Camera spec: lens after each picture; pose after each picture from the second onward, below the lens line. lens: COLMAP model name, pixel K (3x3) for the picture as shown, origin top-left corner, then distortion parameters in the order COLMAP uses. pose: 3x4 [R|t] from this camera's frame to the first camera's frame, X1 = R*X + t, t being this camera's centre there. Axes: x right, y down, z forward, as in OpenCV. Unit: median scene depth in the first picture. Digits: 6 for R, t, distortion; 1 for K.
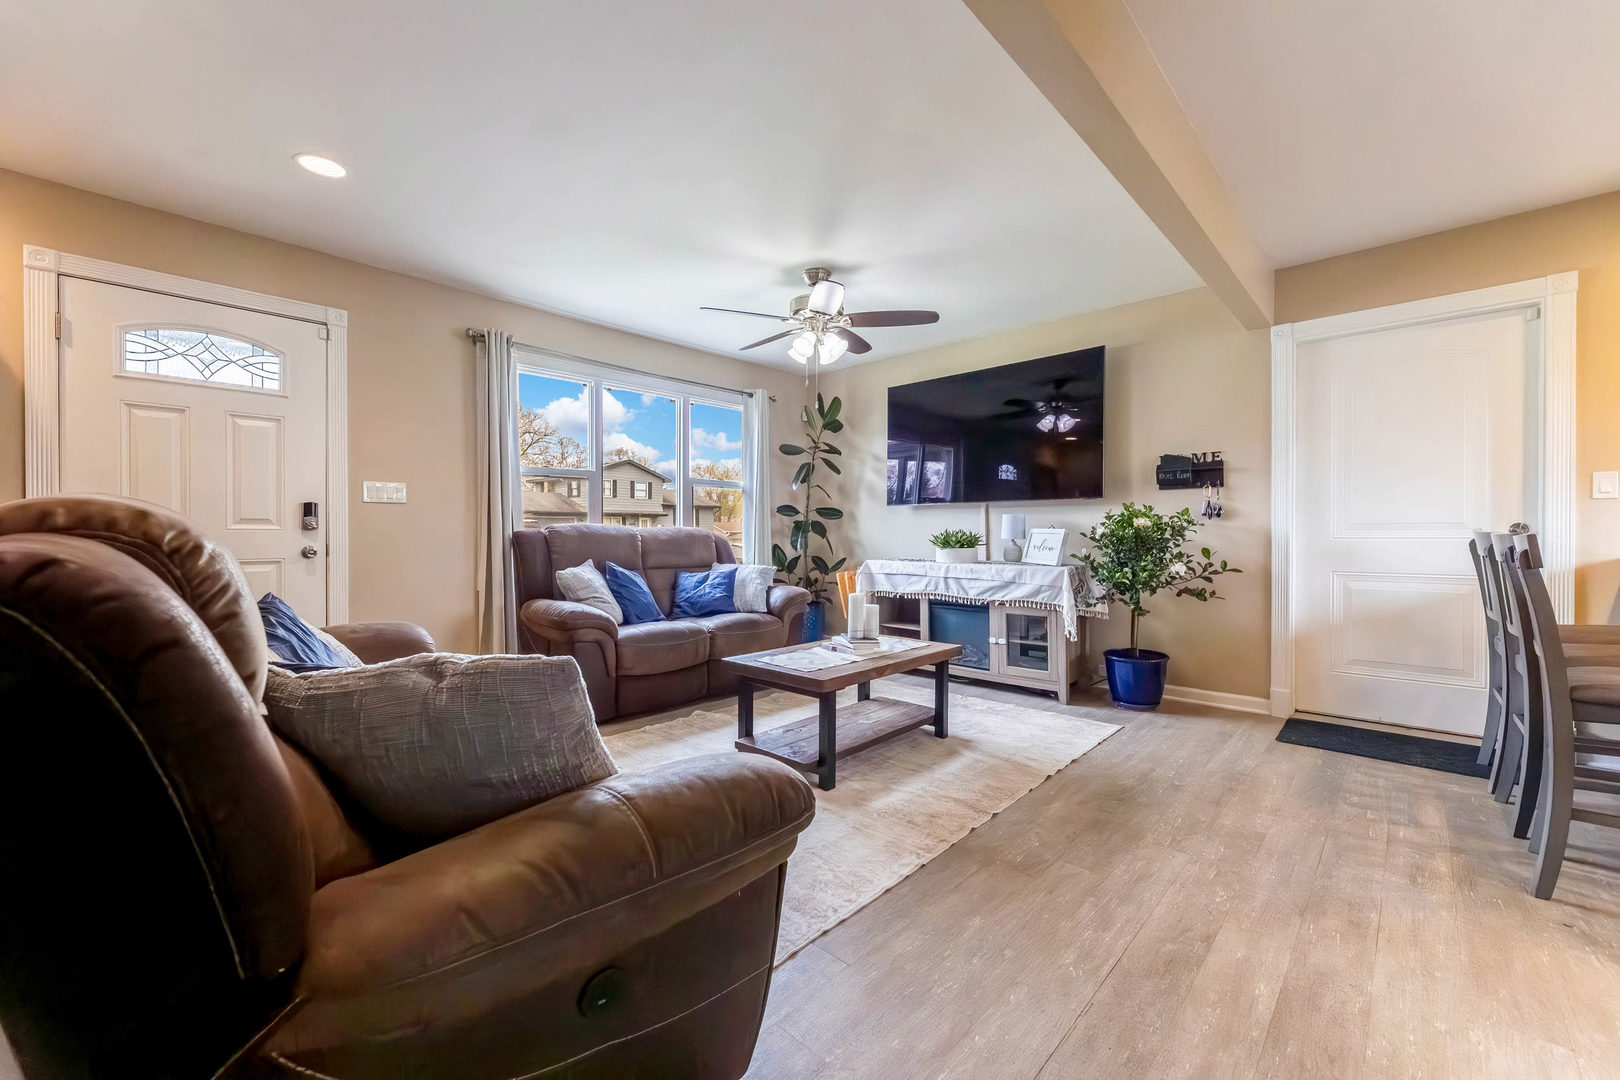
lens RADIAL K [[650.9, 0, 798.1], [0, 650.9, 539.0], [0, 0, 1]] dist [-0.001153, -0.000108]
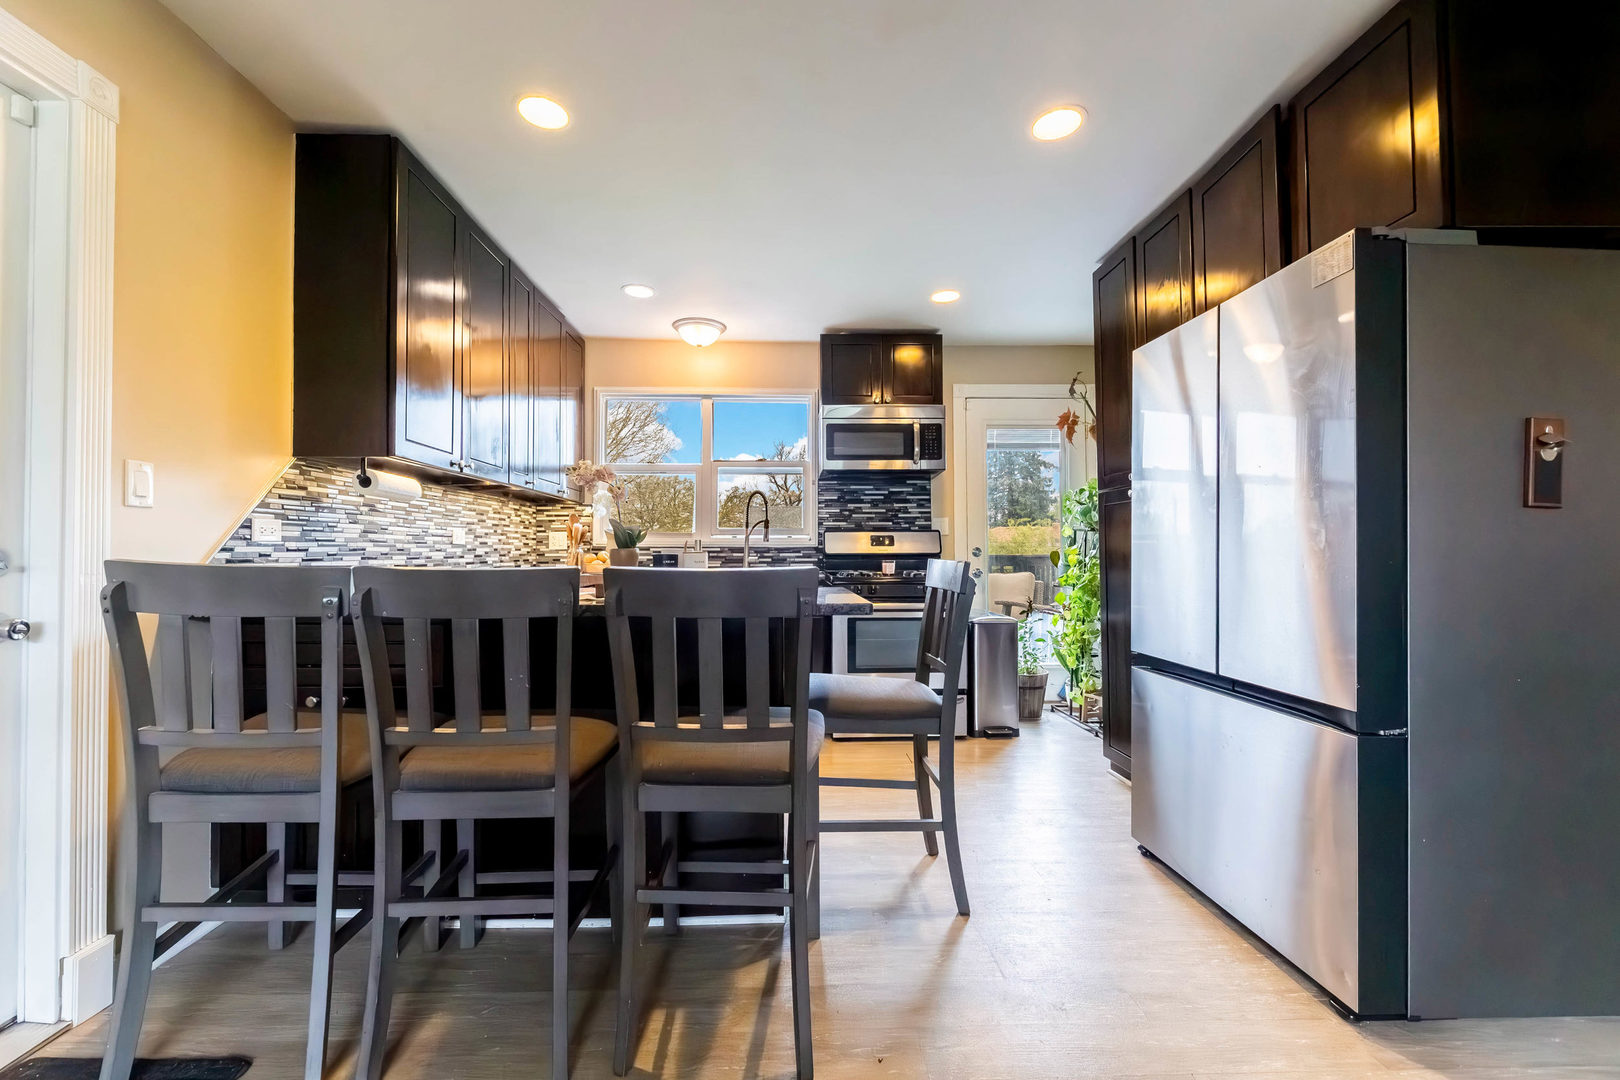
lens RADIAL K [[662.9, 0, 798.1], [0, 662.9, 542.8], [0, 0, 1]] dist [-0.000943, -0.000203]
pose [[-0.706224, 0.018004, 0.707760, 0.303217], [0.013109, 0.999838, -0.012353, -0.011479], [-0.707867, 0.000554, -0.706345, 0.734961]]
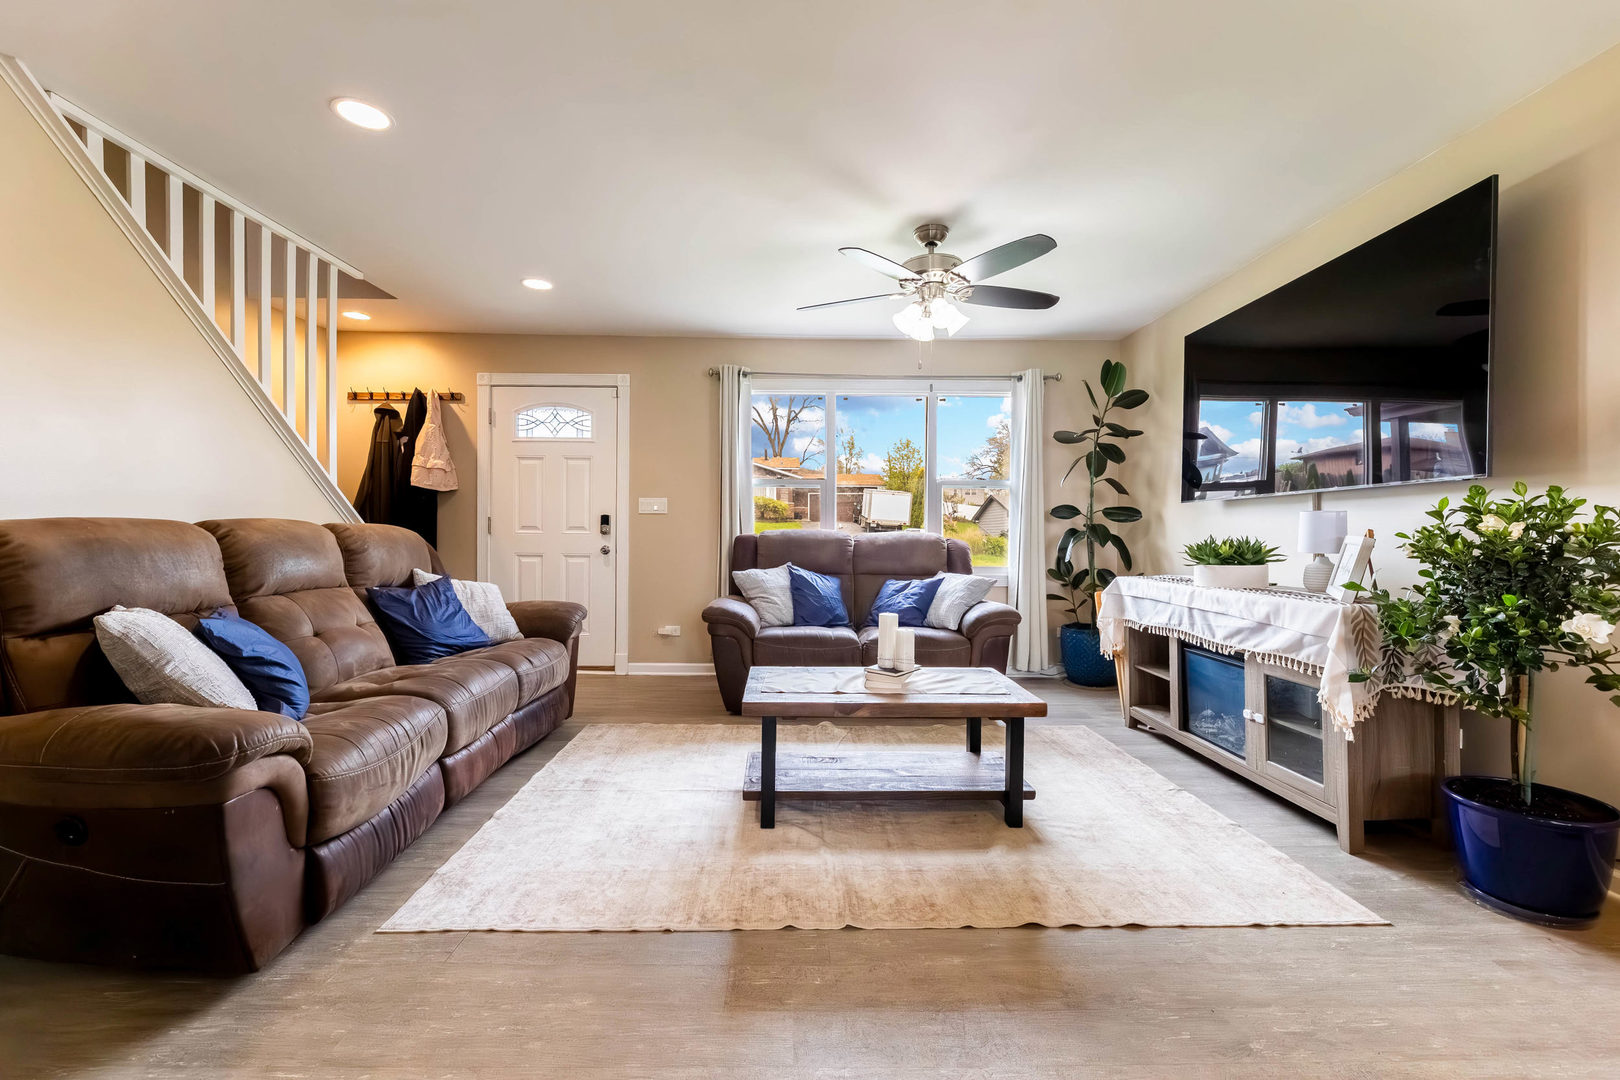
lens RADIAL K [[650.9, 0, 798.1], [0, 650.9, 539.0], [0, 0, 1]] dist [-0.001153, -0.000108]
pose [[0.696572, 0.008404, -0.717438, 0.488629], [-0.012378, 0.999923, -0.000304, -0.007568], [0.717380, 0.009092, 0.696623, 0.277766]]
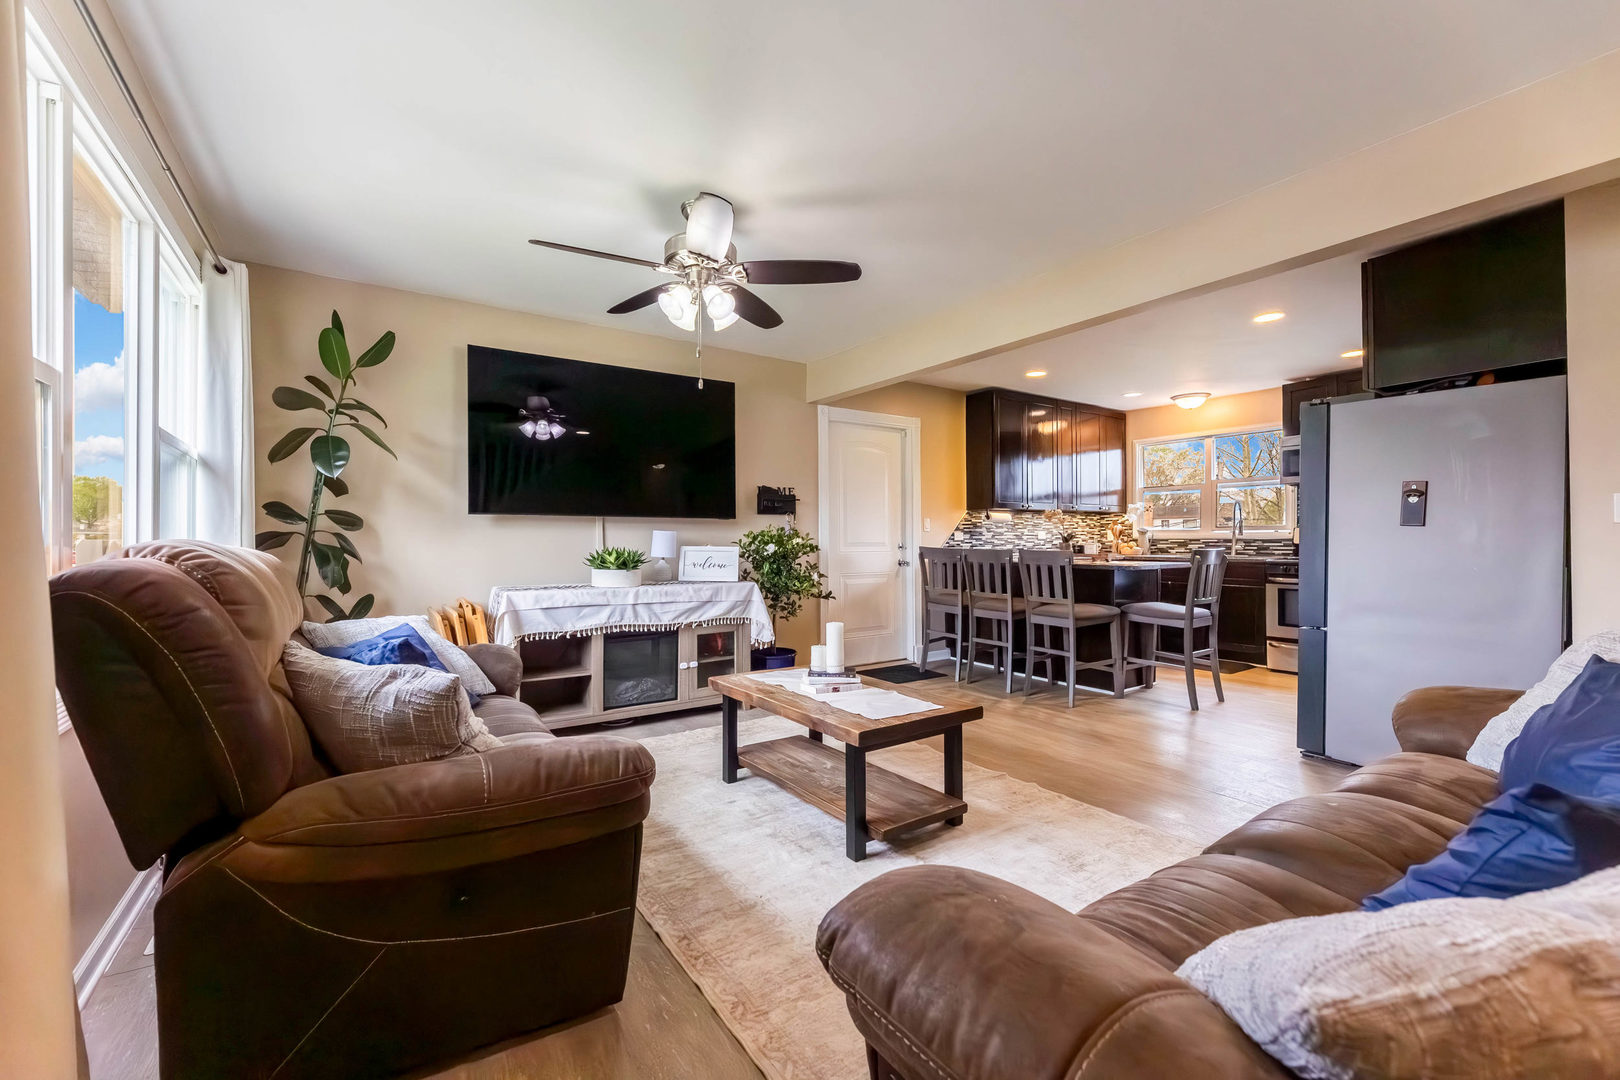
lens RADIAL K [[650.9, 0, 798.1], [0, 650.9, 539.0], [0, 0, 1]] dist [-0.001153, -0.000108]
pose [[0.222362, 0.007314, 0.974937, -0.637300], [0.013255, 0.999857, -0.010524, -0.016259], [-0.974874, 0.015263, 0.222233, 0.689519]]
